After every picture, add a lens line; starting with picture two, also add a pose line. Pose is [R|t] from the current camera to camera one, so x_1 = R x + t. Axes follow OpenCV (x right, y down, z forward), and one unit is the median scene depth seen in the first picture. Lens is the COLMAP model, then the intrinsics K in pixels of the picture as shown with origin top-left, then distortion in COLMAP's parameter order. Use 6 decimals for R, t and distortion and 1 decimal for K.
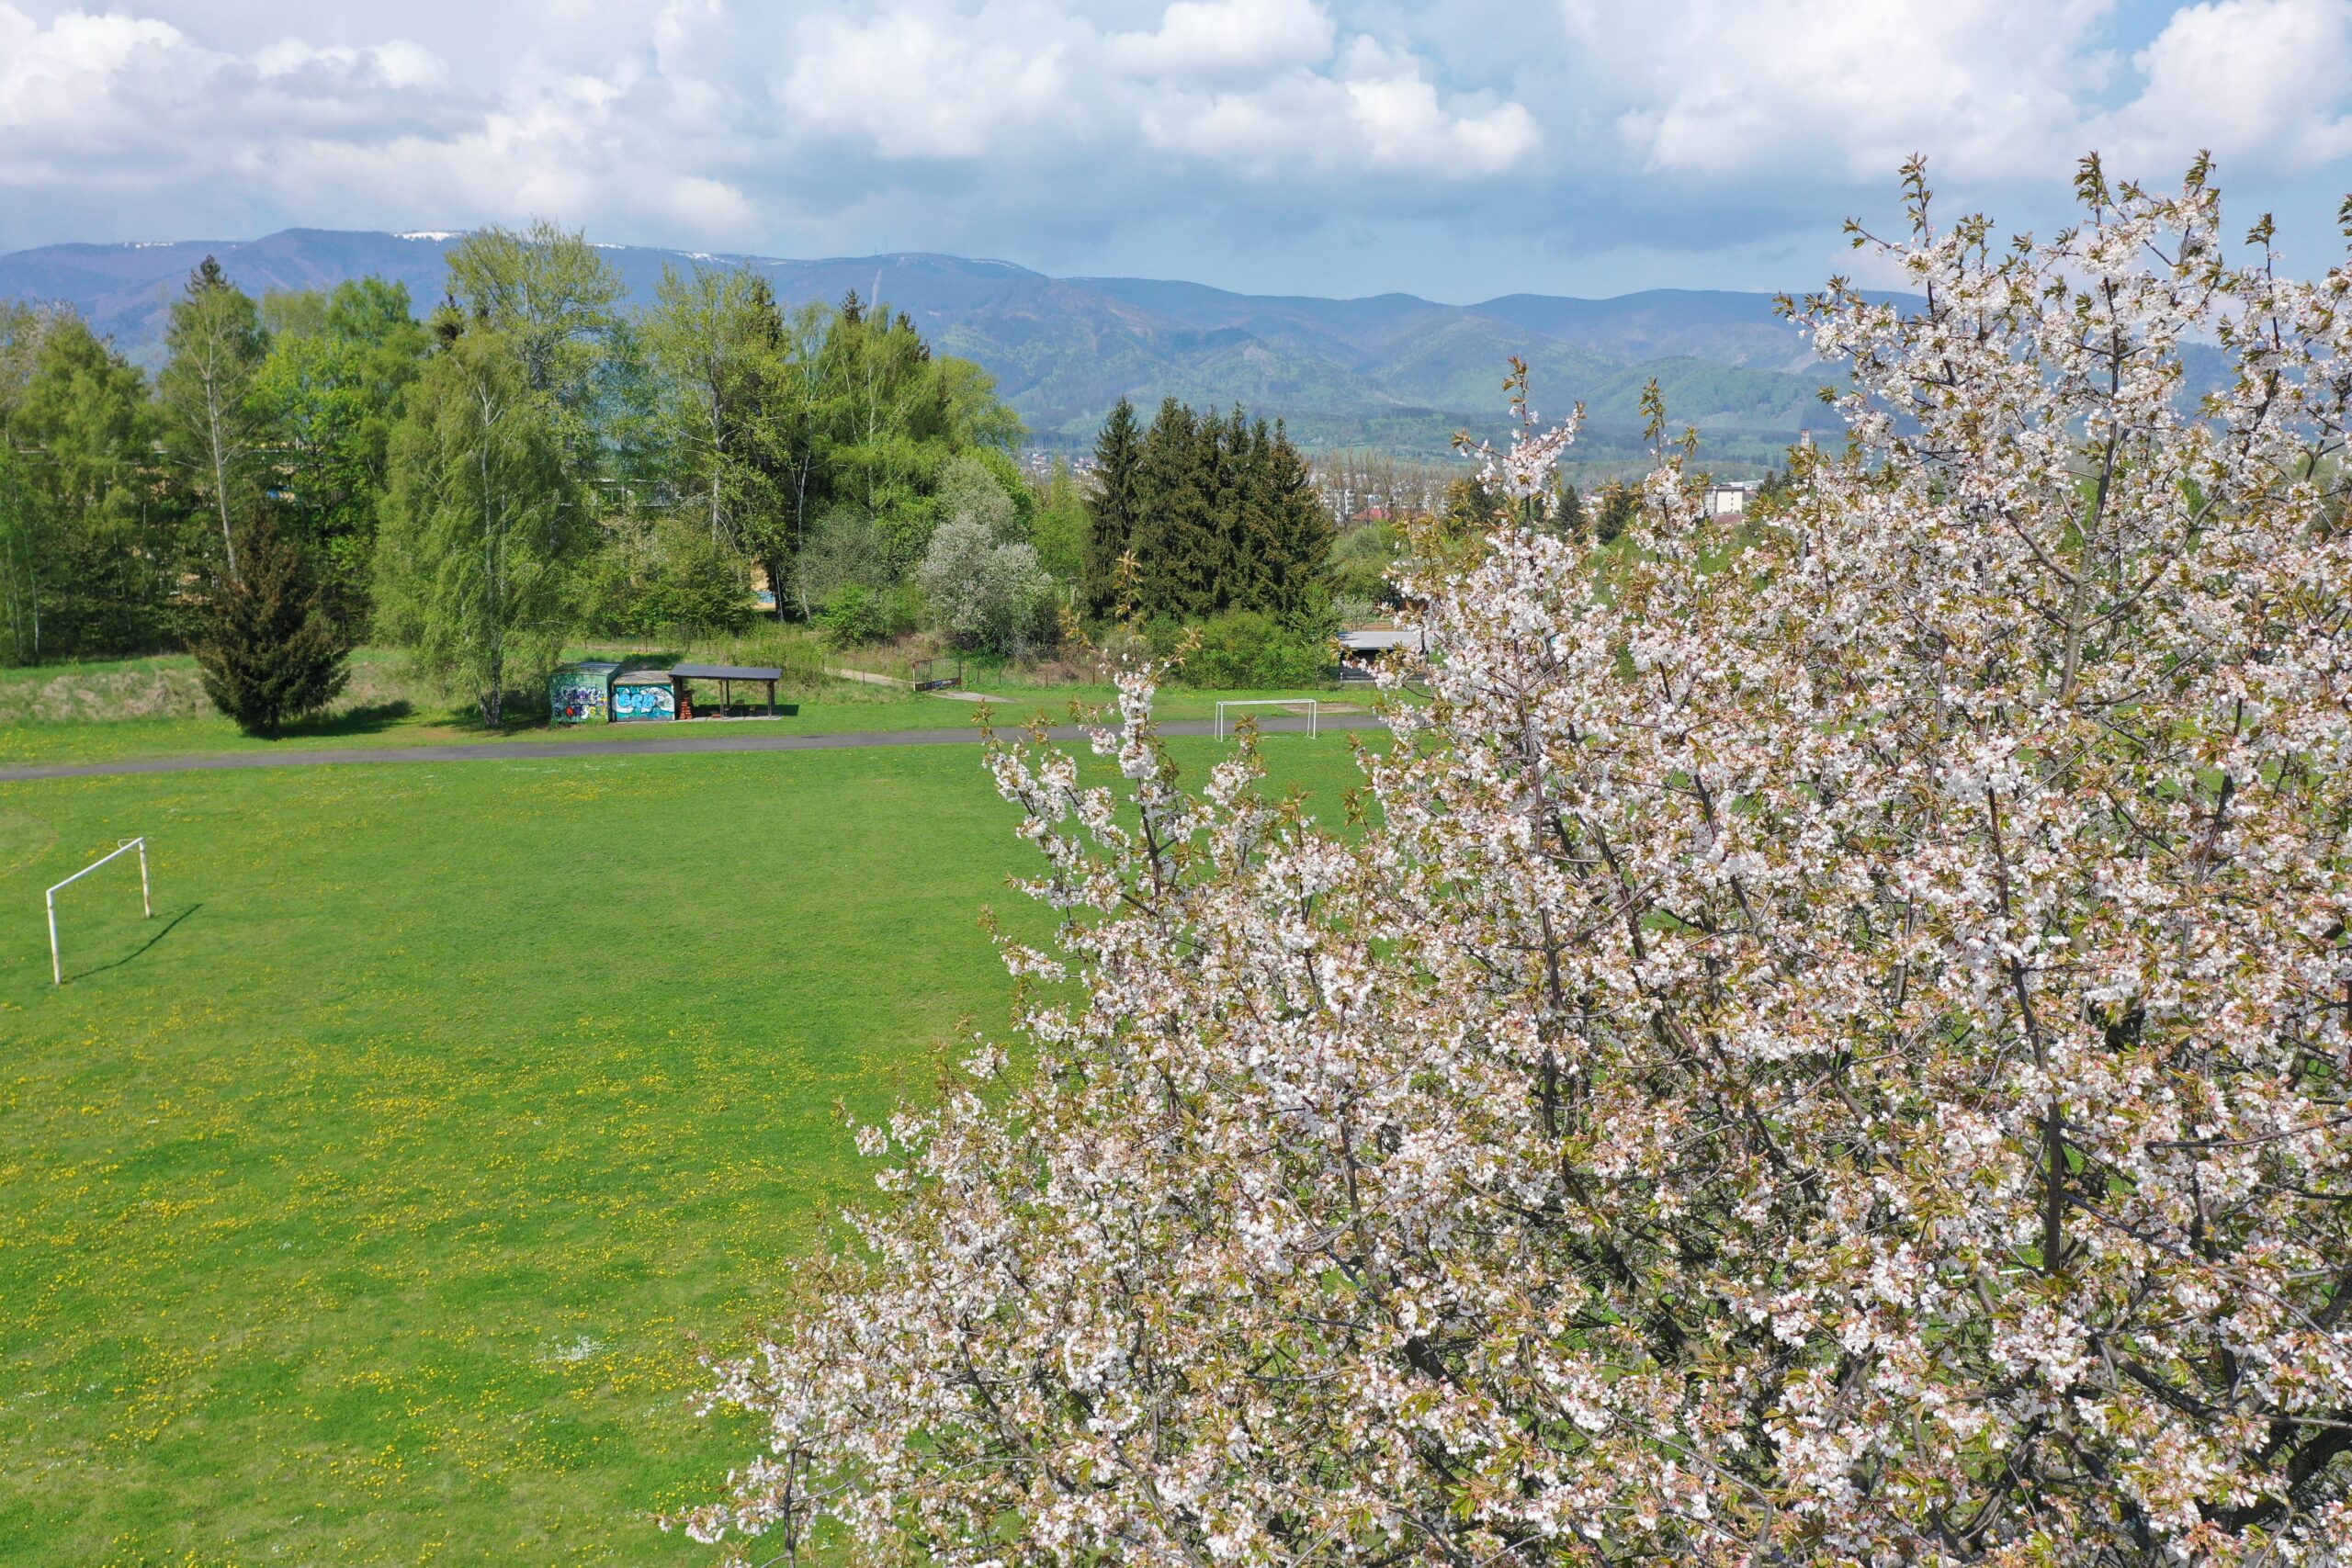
lens RADIAL K [[1873.8, 0, 1181.1], [0, 1873.8, 793.4], [0, 0, 1]] dist [0.015546, -0.000925]
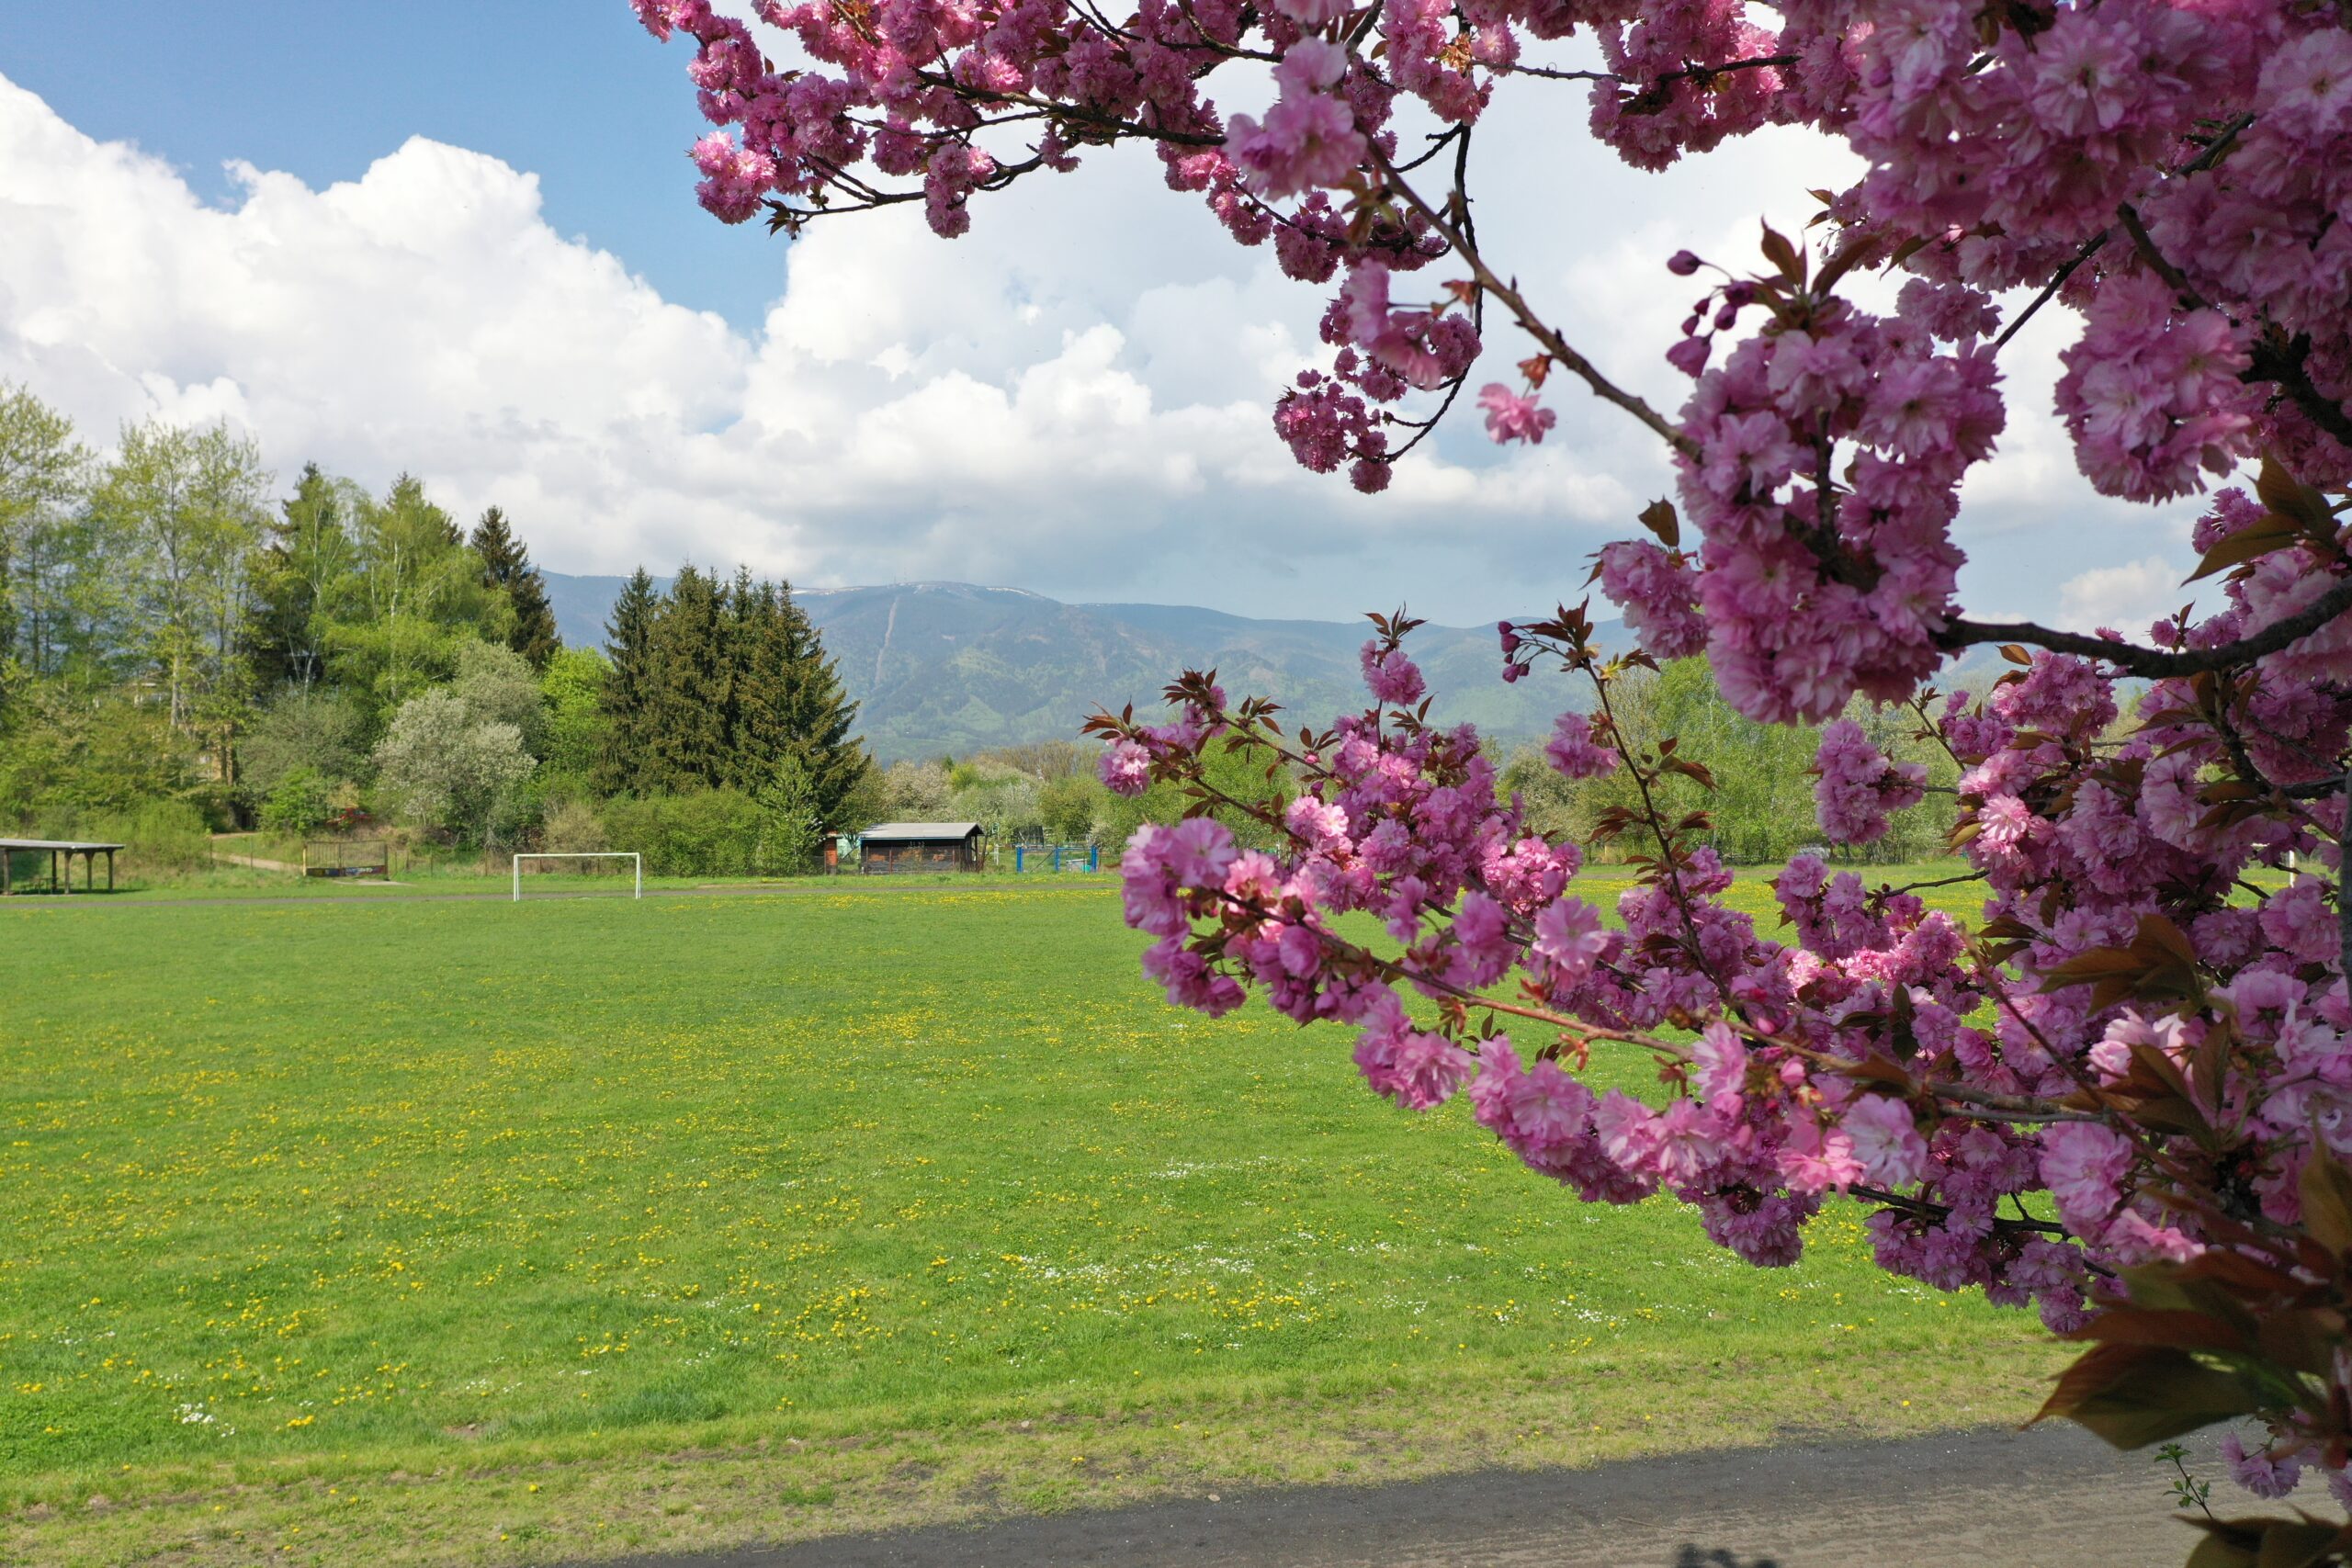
lens RADIAL K [[1873.8, 0, 1184.7], [0, 1873.8, 786.4], [0, 0, 1]] dist [0.015546, -0.000925]
pose [[0.999948, -0.004665, -0.009089, 0.248422], [0.003035, 0.985138, -0.171740, 0.050250], [0.009755, 0.171704, 0.985100, 0.136827]]
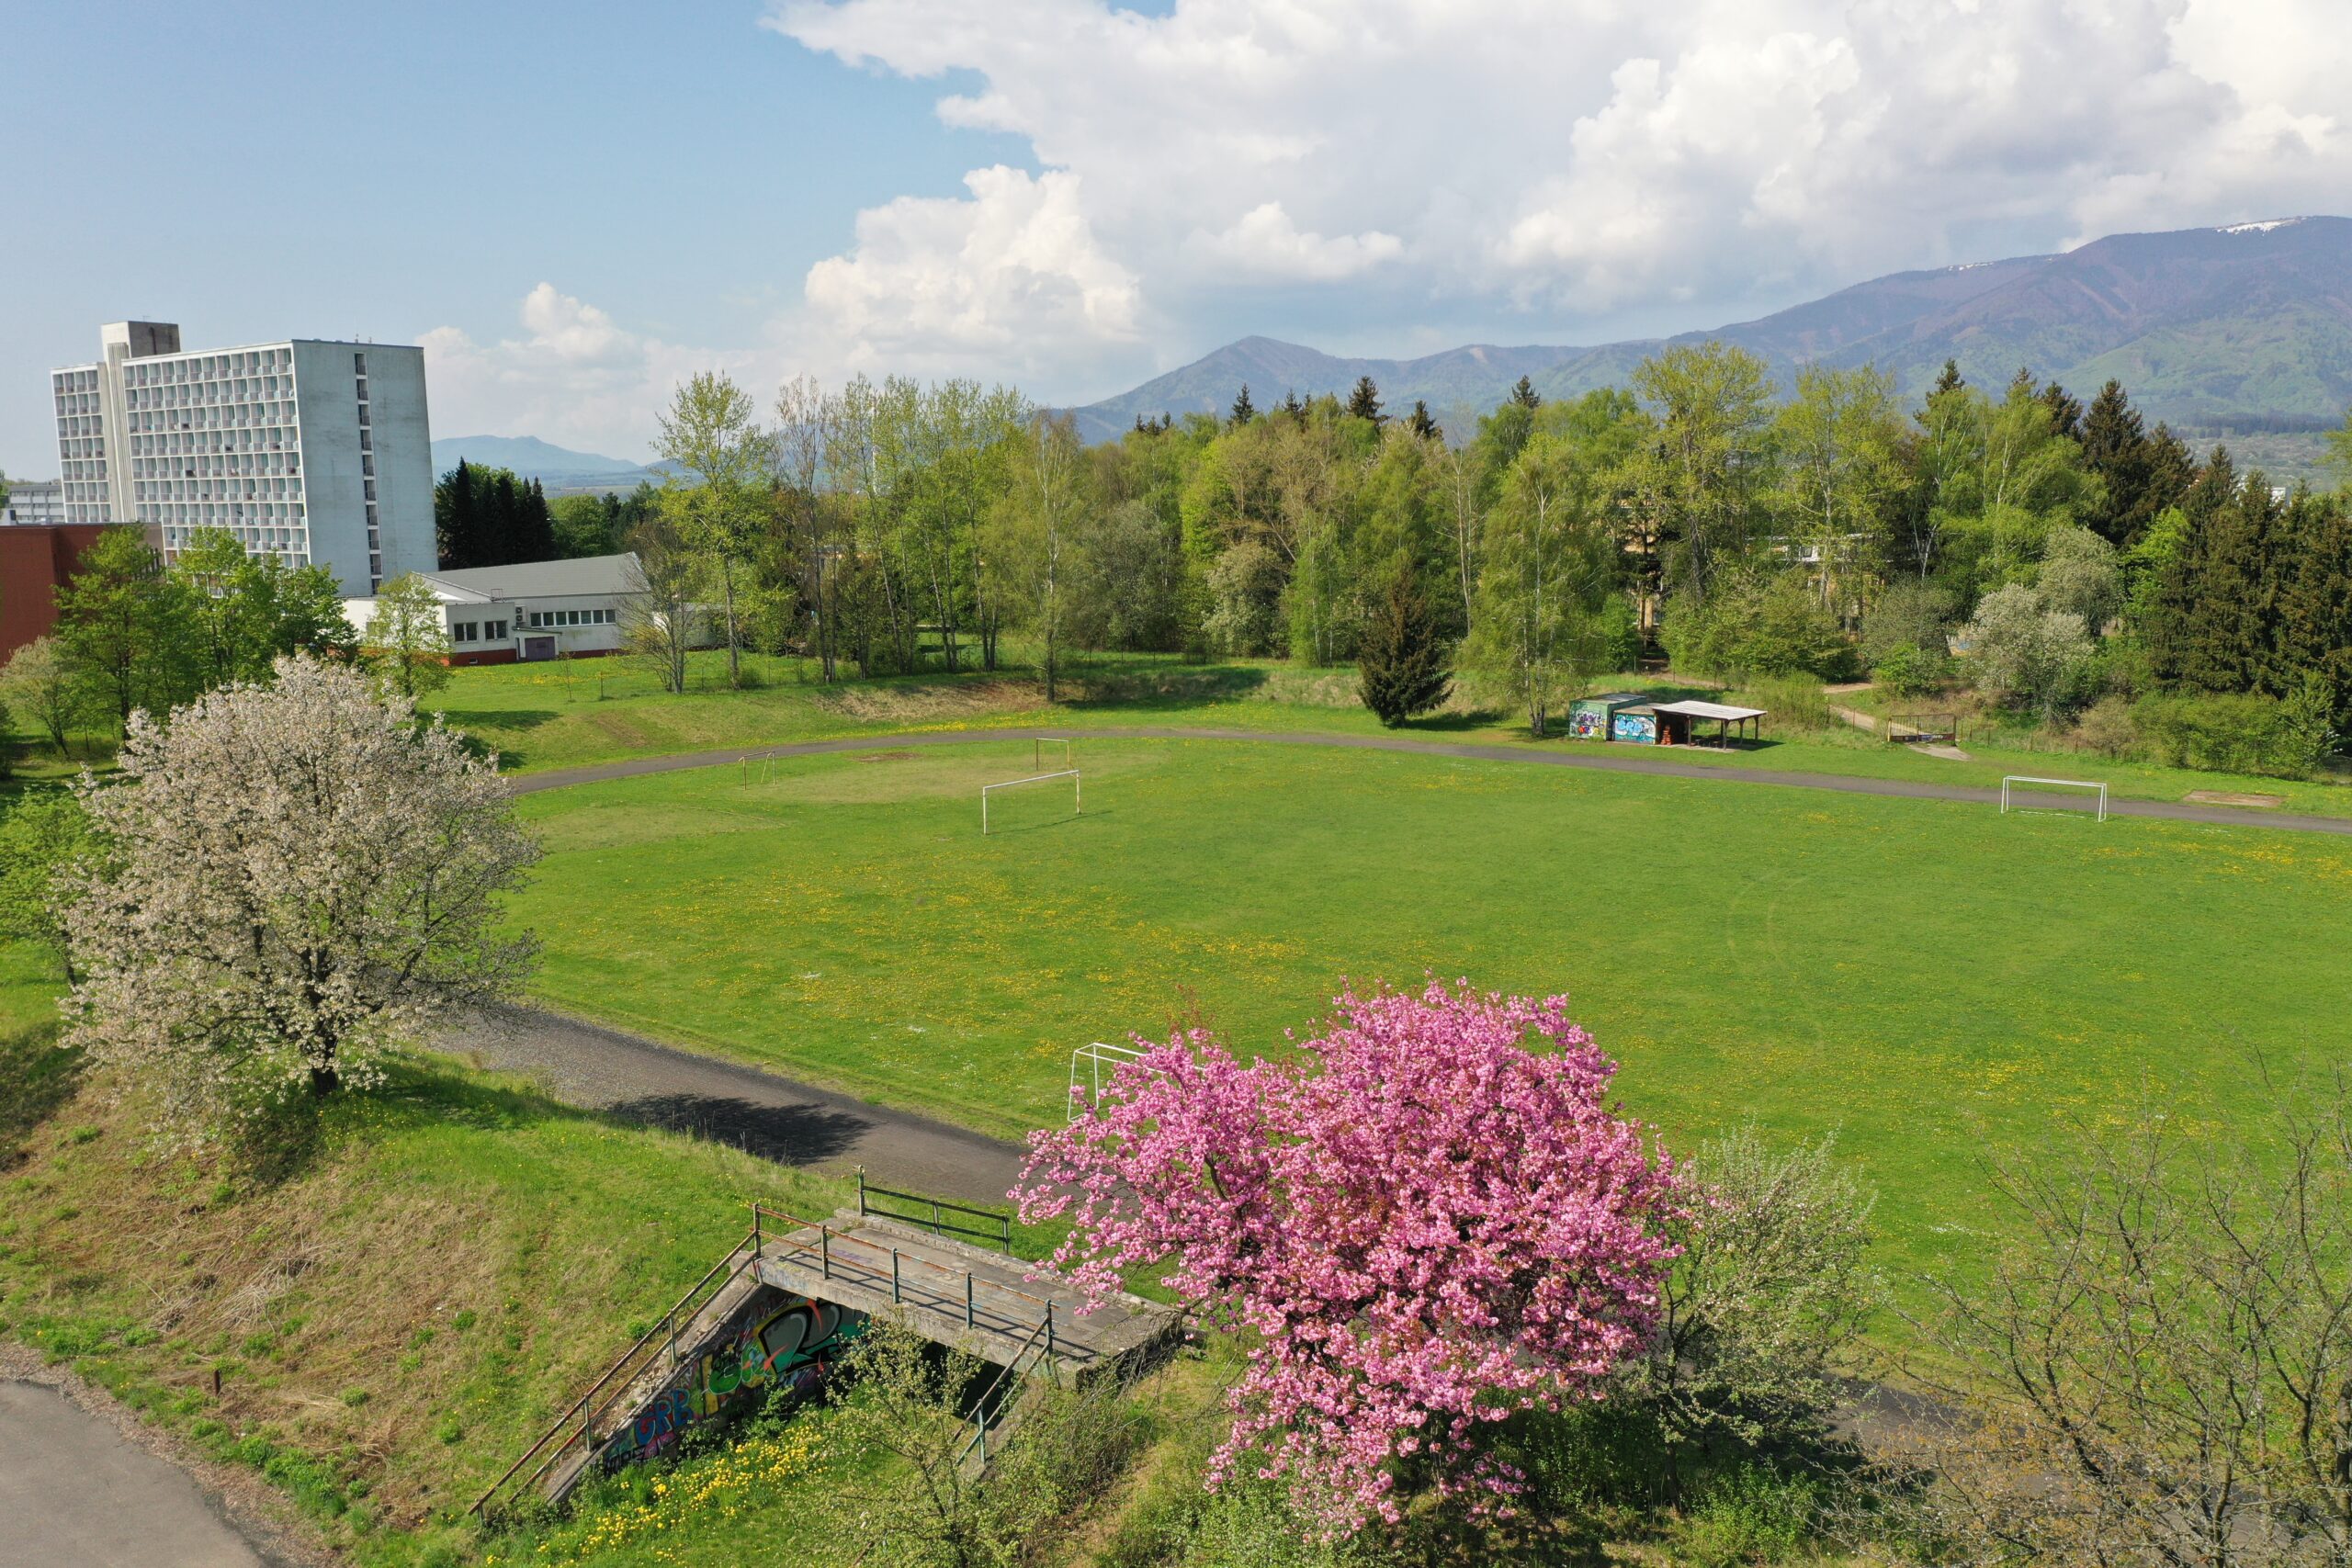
lens RADIAL K [[1873.8, 0, 1181.4], [0, 1873.8, 785.4], [0, 0, 1]] dist [0.015546, -0.000925]
pose [[0.635716, 0.117389, -0.762945, 0.420298], [-0.122647, 0.991174, 0.050311, -0.030386], [0.762118, 0.061589, 0.644503, -0.051563]]
